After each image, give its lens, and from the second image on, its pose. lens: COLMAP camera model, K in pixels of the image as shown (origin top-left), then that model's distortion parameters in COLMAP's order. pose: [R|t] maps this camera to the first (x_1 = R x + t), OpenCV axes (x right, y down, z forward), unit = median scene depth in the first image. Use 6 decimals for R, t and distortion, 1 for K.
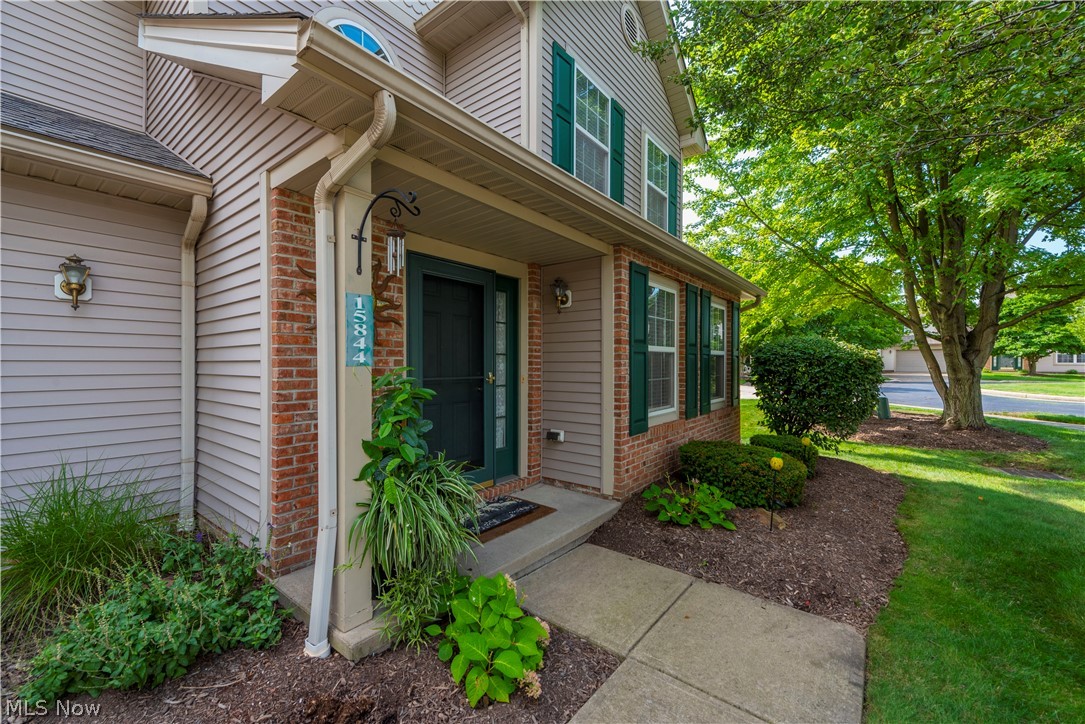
lens RADIAL K [[426.9, 0, 578.0], [0, 426.9, 368.3], [0, 0, 1]] dist [0.002466, 0.000062]
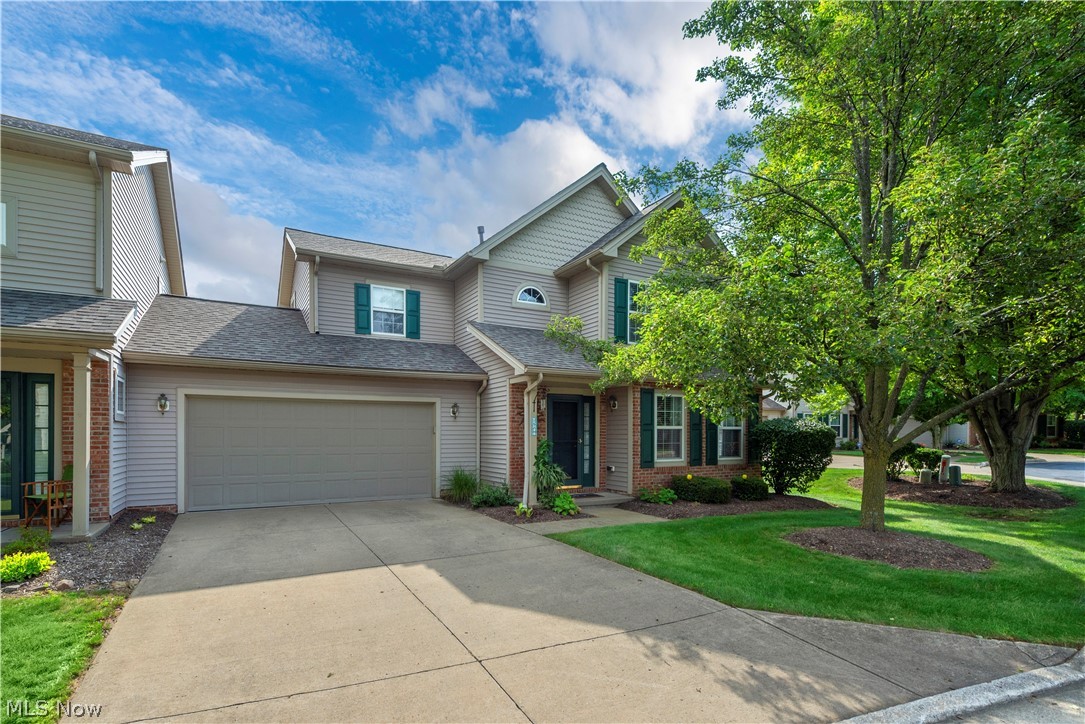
lens RADIAL K [[435.1, 0, 544.6], [0, 435.1, 365.3], [0, 0, 1]] dist [-0.007581, -0.000015]
pose [[0.917024, -0.065820, -0.393362, 0.565998], [-0.003246, 0.985024, -0.172389, 0.022487], [0.398818, 0.159362, 0.903077, -1.270785]]
